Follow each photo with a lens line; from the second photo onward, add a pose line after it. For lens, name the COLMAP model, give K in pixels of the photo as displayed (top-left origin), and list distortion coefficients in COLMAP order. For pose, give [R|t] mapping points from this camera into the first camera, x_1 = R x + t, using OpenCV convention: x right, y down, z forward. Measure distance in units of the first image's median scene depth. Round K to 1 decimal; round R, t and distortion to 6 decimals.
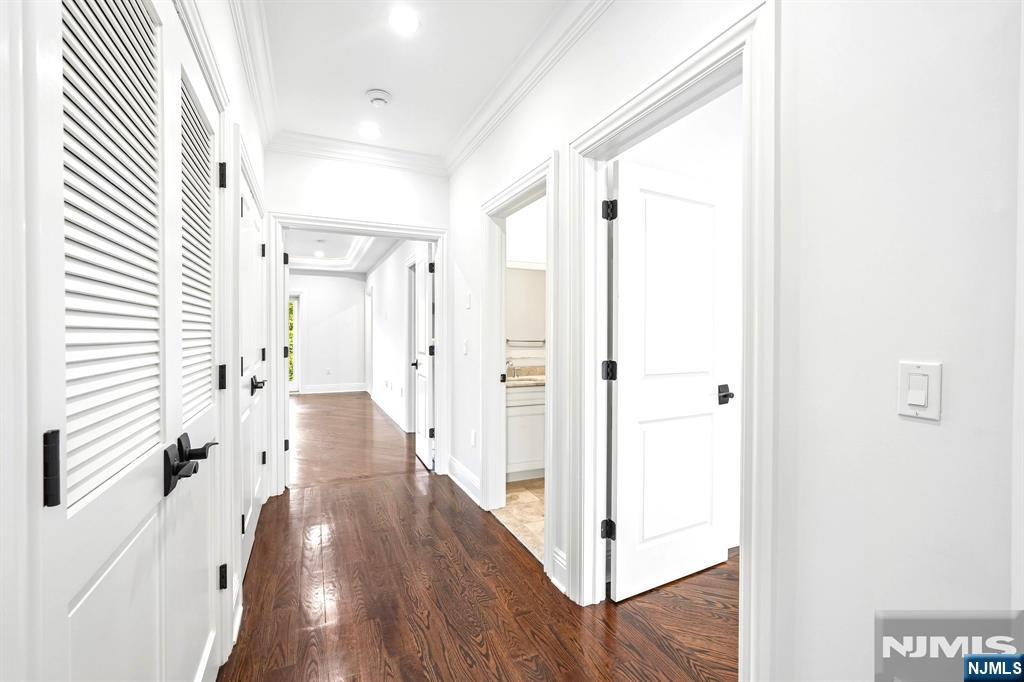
lens RADIAL K [[453.2, 0, 511.2], [0, 453.2, 333.9], [0, 0, 1]] dist [-0.019162, 0.009797]
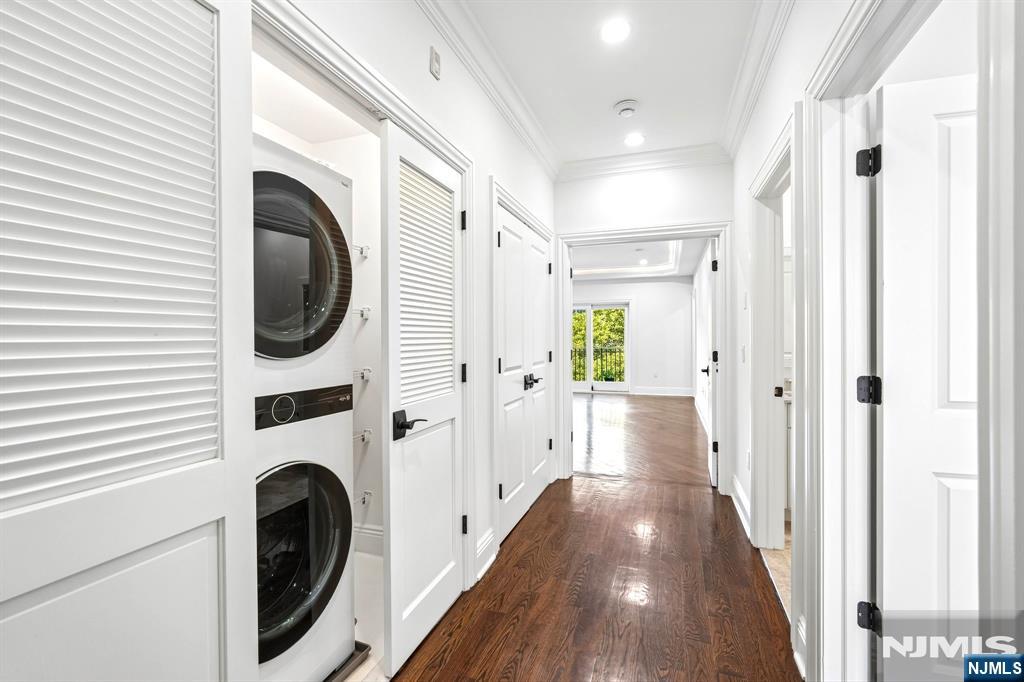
lens RADIAL K [[453.2, 0, 511.2], [0, 453.2, 333.9], [0, 0, 1]] dist [-0.019162, 0.009797]
pose [[0.717935, -0.011964, -0.696007, 0.204679], [0.006240, 0.999923, -0.010751, -0.001373], [0.696082, 0.003375, 0.717954, 0.075716]]
